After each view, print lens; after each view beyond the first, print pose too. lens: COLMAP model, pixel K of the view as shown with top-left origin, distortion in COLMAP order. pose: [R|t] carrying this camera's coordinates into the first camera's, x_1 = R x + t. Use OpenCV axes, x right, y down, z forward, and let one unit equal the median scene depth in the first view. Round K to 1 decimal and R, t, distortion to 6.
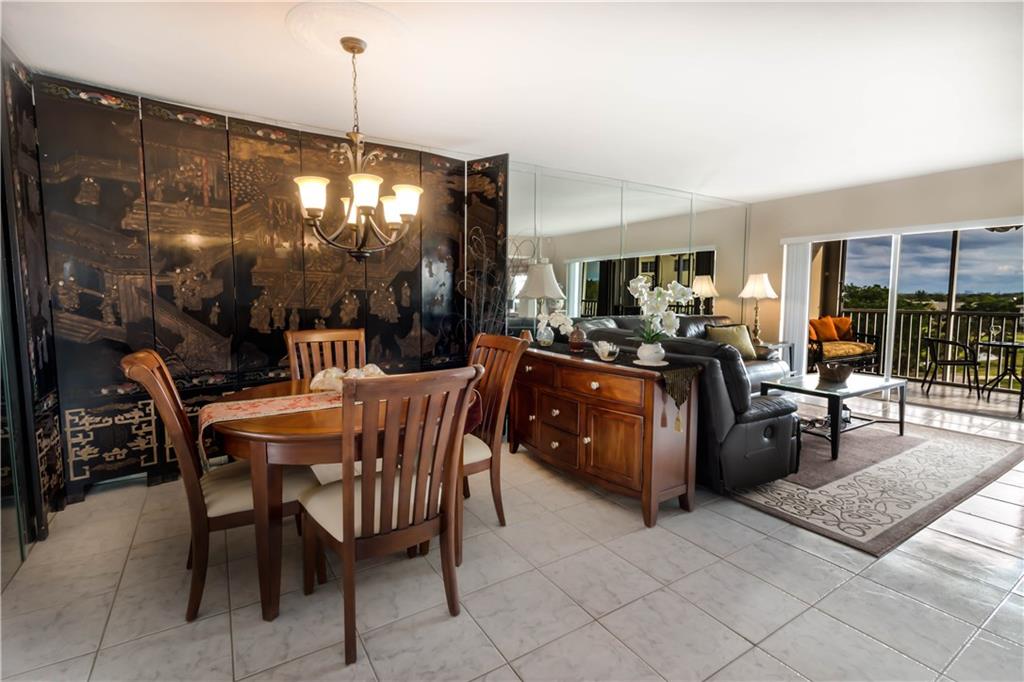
lens RADIAL K [[470.7, 0, 510.7], [0, 470.7, 337.3], [0, 0, 1]] dist [-0.001497, 0.001279]
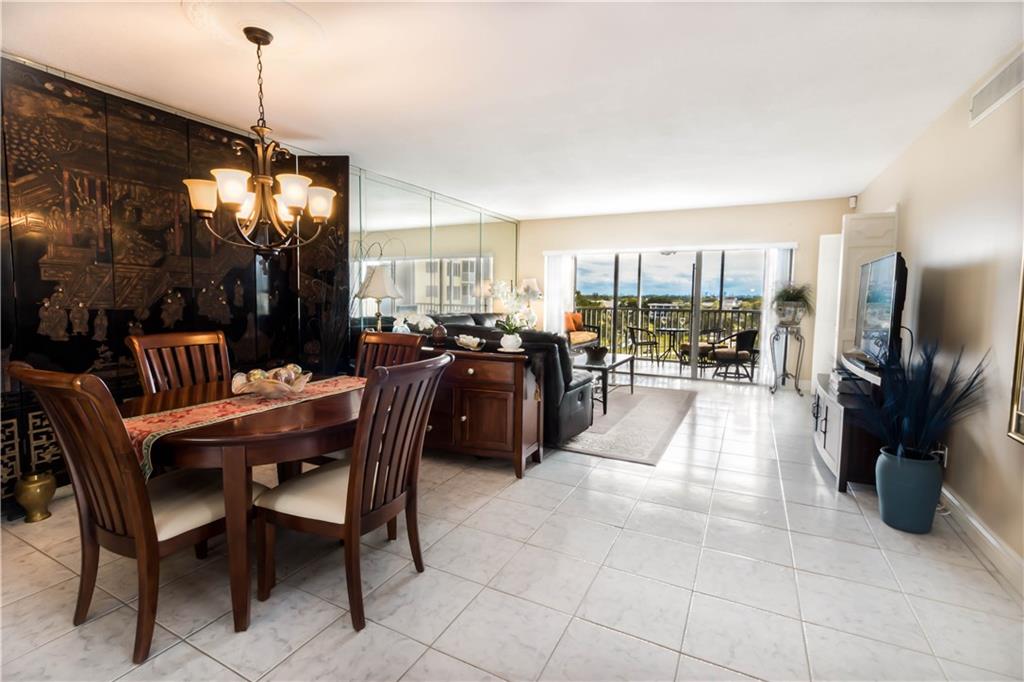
lens RADIAL K [[470.7, 0, 510.8], [0, 470.7, 338.0], [0, 0, 1]] dist [-0.001497, 0.001279]
pose [[0.858740, -0.039684, 0.510872, -0.281035], [0.038460, 0.999176, 0.012968, 0.005092], [-0.510966, 0.008512, 0.859559, -0.064343]]
